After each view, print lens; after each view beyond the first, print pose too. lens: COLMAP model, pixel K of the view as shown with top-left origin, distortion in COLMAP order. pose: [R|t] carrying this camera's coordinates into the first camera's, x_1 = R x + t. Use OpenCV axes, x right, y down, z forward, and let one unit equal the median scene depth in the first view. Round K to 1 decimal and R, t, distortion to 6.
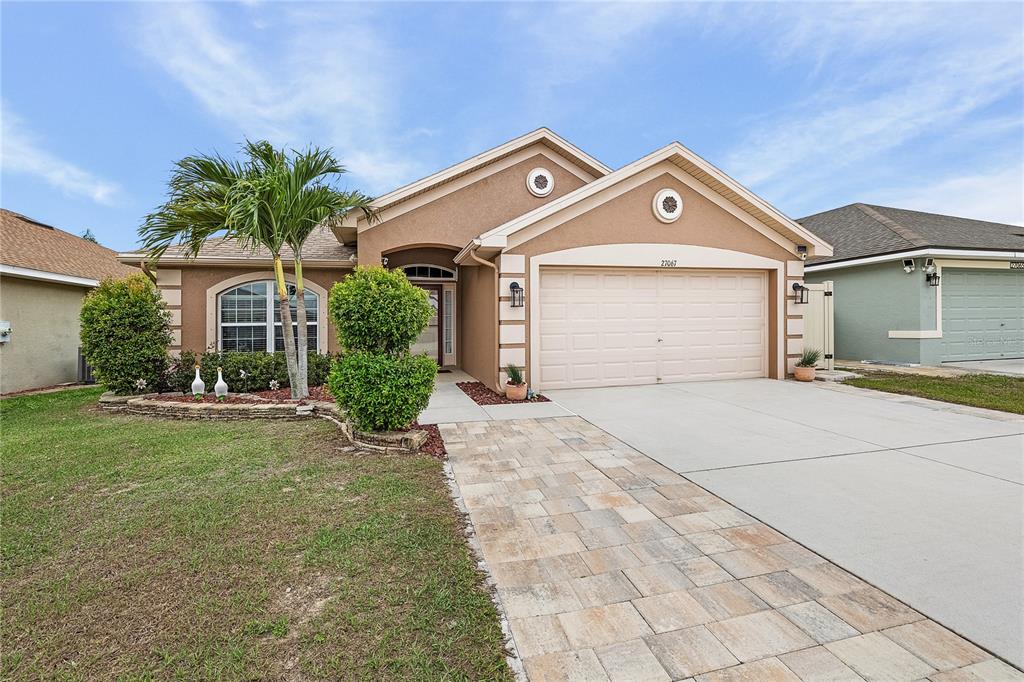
lens RADIAL K [[429.9, 0, 494.7], [0, 429.9, 276.8], [0, 0, 1]] dist [0.000964, 0.000401]
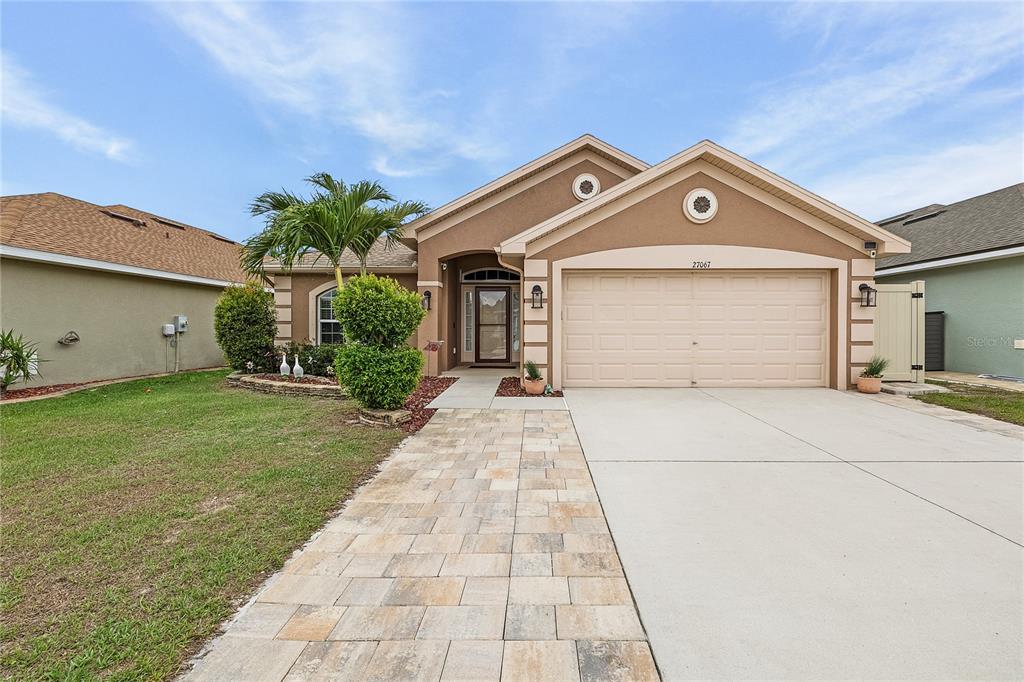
lens RADIAL K [[426.1, 0, 512.1], [0, 426.1, 276.9], [0, 0, 1]] dist [-0.001396, 0.000037]
pose [[0.969664, -0.010683, -0.244209, 0.232067], [0.010520, 0.999943, -0.001973, -0.006408], [0.244216, -0.000656, 0.969721, -0.046863]]
